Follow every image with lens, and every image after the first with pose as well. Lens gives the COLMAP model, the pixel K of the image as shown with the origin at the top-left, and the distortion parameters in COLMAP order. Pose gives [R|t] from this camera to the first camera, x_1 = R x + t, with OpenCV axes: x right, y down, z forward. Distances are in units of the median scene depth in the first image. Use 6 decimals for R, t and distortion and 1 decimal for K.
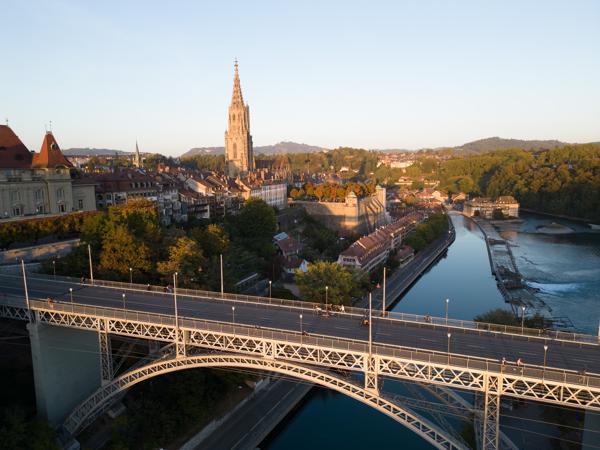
lens RADIAL K [[420.8, 0, 300.0], [0, 420.8, 225.0], [0, 0, 1]] dist [0.086920, -0.004238]
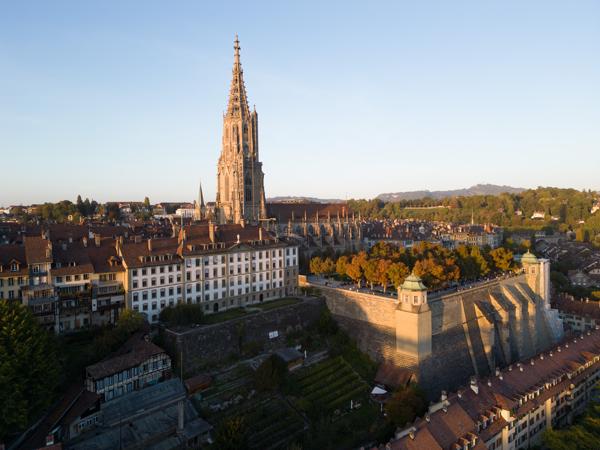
lens RADIAL K [[420.8, 0, 300.0], [0, 420.8, 225.0], [0, 0, 1]] dist [0.086920, -0.004238]
pose [[0.904723, 0.016117, -0.425696, 0.188306], [-0.060621, 0.993985, -0.091203, -0.078053], [0.421666, 0.108320, 0.900258, 0.523823]]
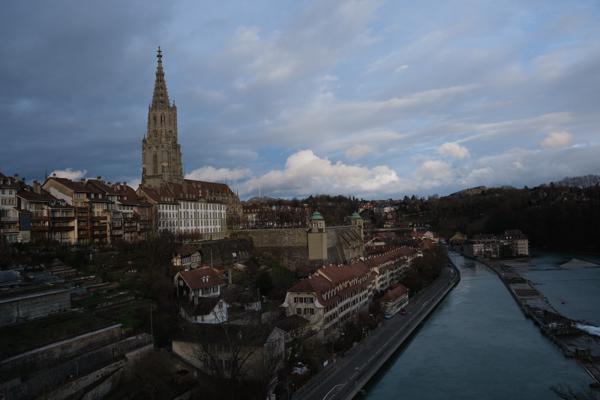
lens RADIAL K [[466.0, 0, 300.6], [0, 466.0, 210.1], [0, 0, 1]] dist [-0.028012, -0.001259]
pose [[0.998409, -0.025895, 0.050080, 0.053912], [0.033856, 0.985664, -0.165288, 0.043057], [-0.045082, 0.166721, 0.984973, 0.218192]]
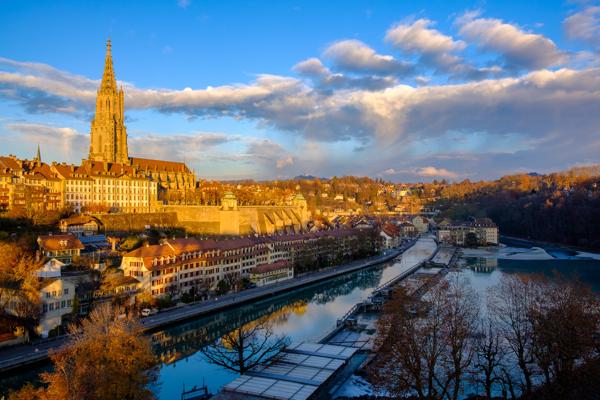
lens RADIAL K [[475.0, 0, 300.0], [0, 475.0, 200.0], [0, 0, 1]] dist [-0.009881, -0.002074]
pose [[0.998584, 0.010215, -0.052212, 0.277702], [-0.017727, 0.989199, -0.145500, 0.056772], [0.050162, 0.146219, 0.987980, 0.141285]]
